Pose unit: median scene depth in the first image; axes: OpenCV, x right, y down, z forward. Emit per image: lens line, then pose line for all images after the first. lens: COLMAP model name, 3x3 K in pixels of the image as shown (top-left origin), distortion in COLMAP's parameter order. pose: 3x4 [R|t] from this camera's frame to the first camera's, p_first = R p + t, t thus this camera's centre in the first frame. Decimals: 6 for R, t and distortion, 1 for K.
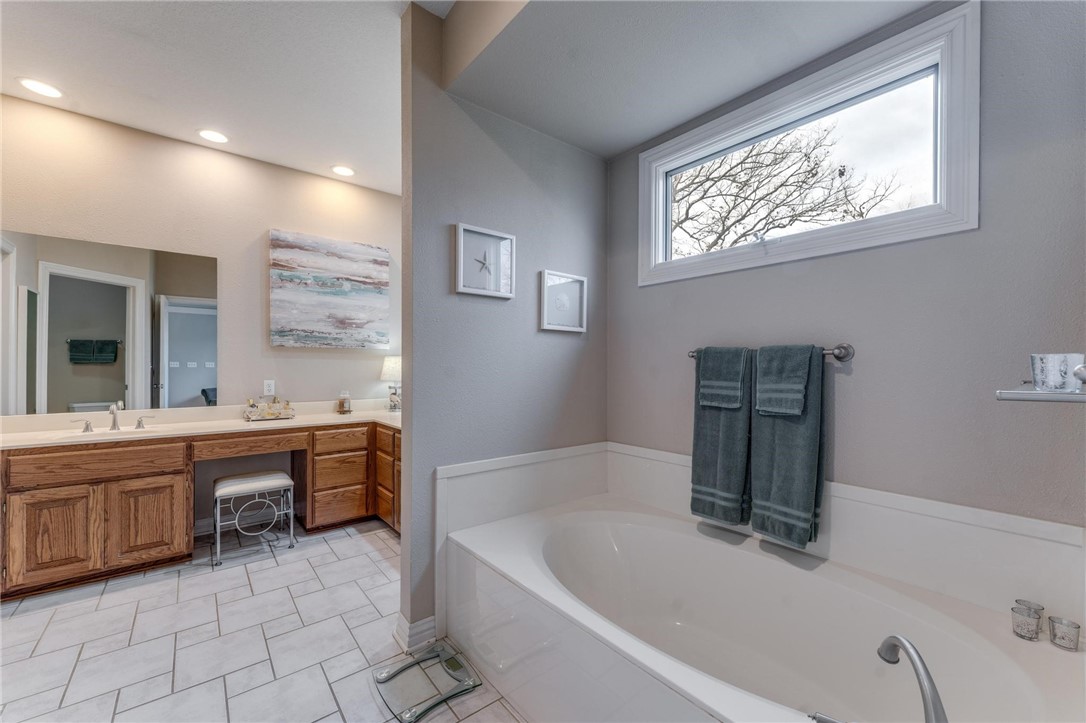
lens RADIAL K [[433.9, 0, 541.4], [0, 433.9, 365.0], [0, 0, 1]] dist [0.001932, -0.000033]
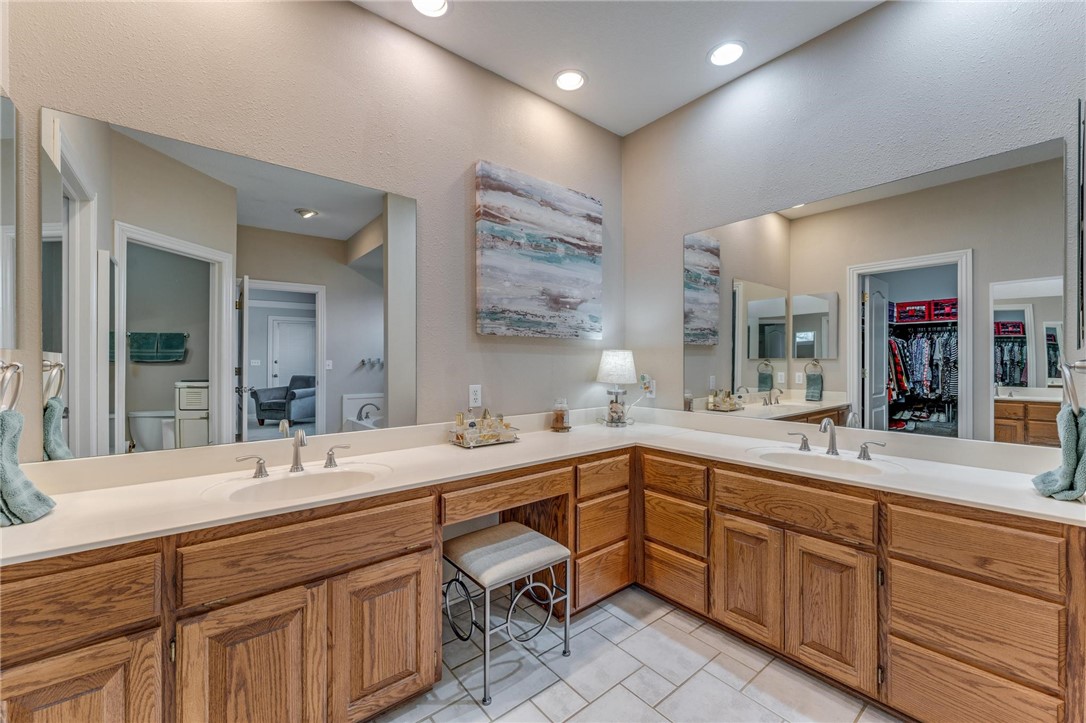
lens RADIAL K [[431.7, 0, 543.0], [0, 431.7, 361.5], [0, 0, 1]] dist [0.000079, -0.000166]
pose [[0.999965, -0.005547, 0.006322, -0.543961], [0.005543, 0.999984, 0.000646, -0.001354], [-0.006325, -0.000611, 0.999980, 0.337097]]
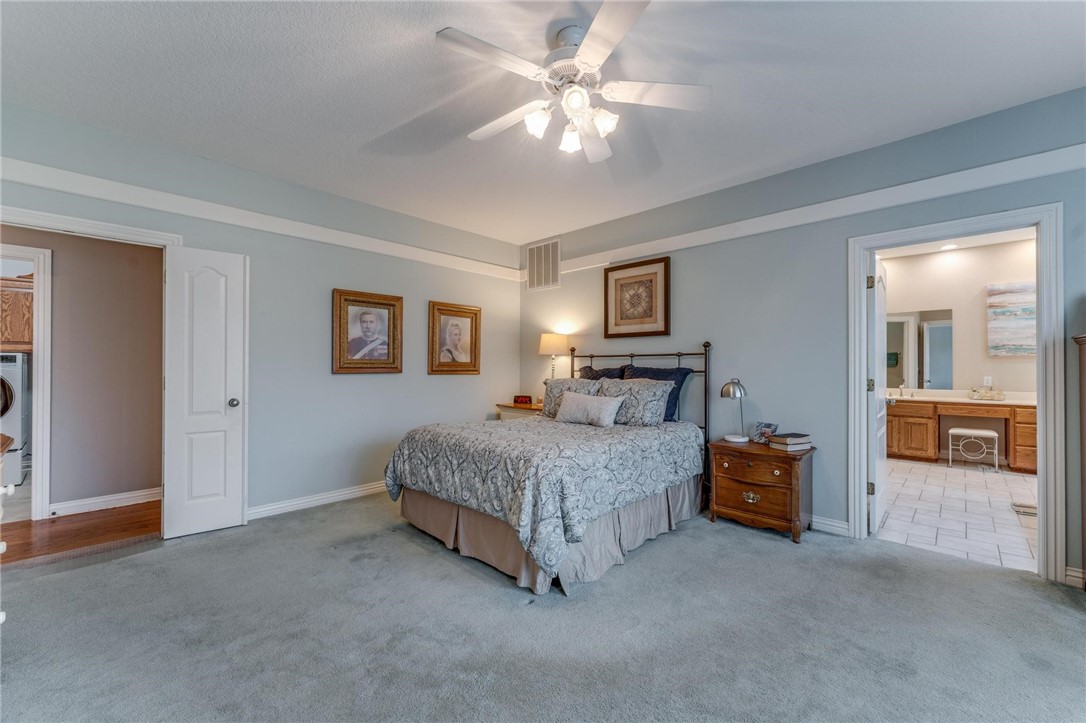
lens RADIAL K [[436.4, 0, 543.0], [0, 436.4, 361.5], [0, 0, 1]] dist [-0.000987, -0.000168]
pose [[0.124963, -0.012616, -0.992081, 0.827016], [-0.003514, 0.999907, -0.013158, 0.005249], [0.992155, 0.005130, 0.124907, -0.905090]]
